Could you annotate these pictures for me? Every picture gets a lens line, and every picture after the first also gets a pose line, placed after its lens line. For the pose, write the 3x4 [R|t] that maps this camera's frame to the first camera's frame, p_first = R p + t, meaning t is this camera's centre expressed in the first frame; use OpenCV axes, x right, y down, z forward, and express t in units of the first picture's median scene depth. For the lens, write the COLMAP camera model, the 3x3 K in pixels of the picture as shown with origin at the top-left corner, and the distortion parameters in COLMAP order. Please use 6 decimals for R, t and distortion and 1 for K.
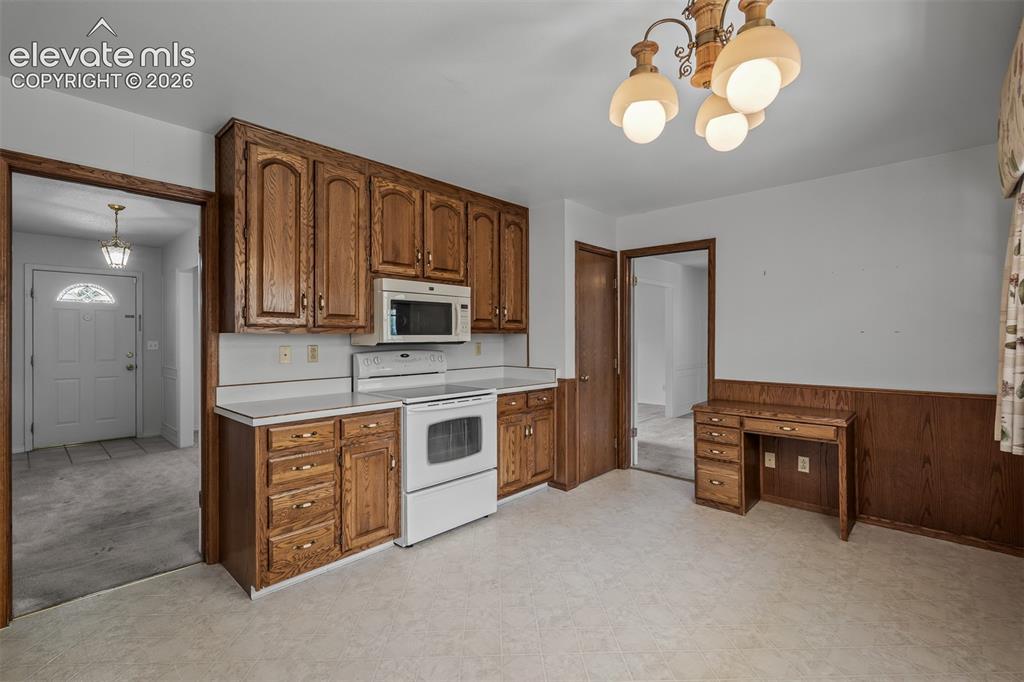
lens RADIAL K [[459.4, 0, 508.7], [0, 459.4, 340.5], [0, 0, 1]] dist [-0.005239, 0.002453]
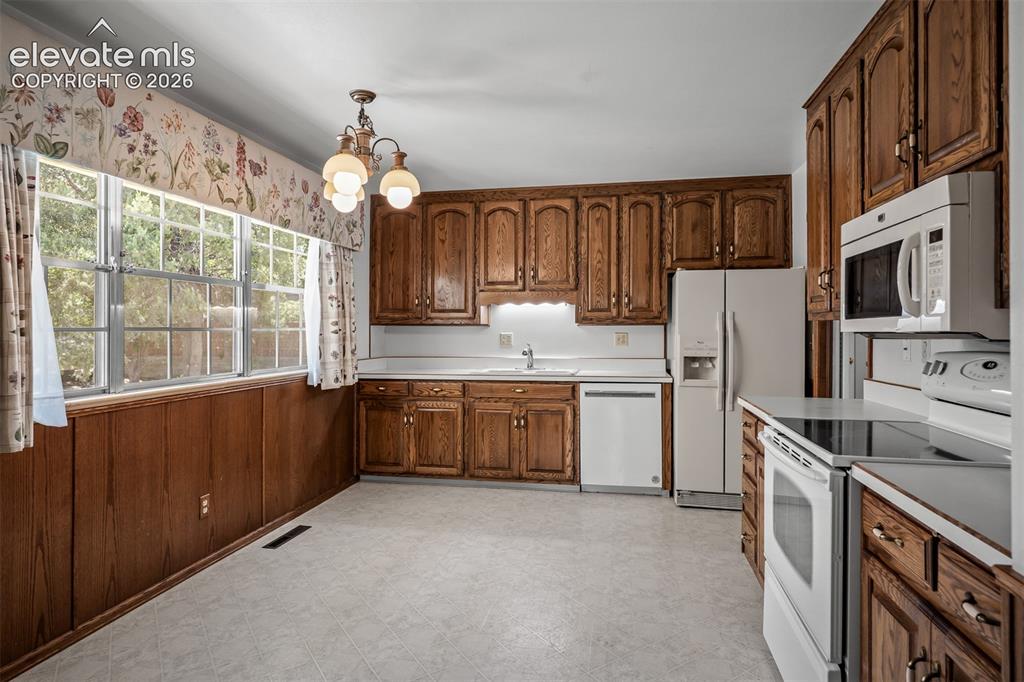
lens RADIAL K [[572.0, 0, 510.9], [0, 572.0, 330.9], [0, 0, 1]] dist [-0.001502, 0.002327]
pose [[-0.847784, 0.003477, -0.530331, 0.461292], [-0.001643, 0.999956, 0.009182, -0.002904], [0.530340, 0.008655, -0.847741, 1.301835]]
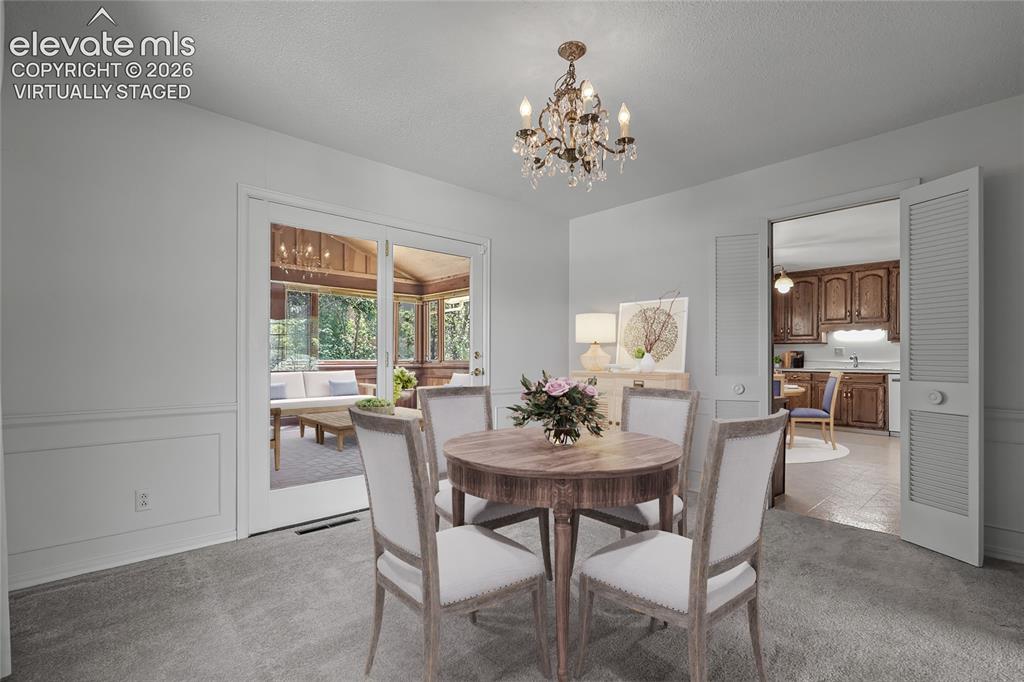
lens RADIAL K [[459.4, 0, 519.6], [0, 459.4, 355.9], [0, 0, 1]] dist [-0.005239, 0.002453]
pose [[-0.997540, -0.001709, 0.070084, 1.028343], [-0.001468, 0.999993, 0.003481, 0.052855], [-0.070090, 0.003369, -0.997535, 2.289400]]
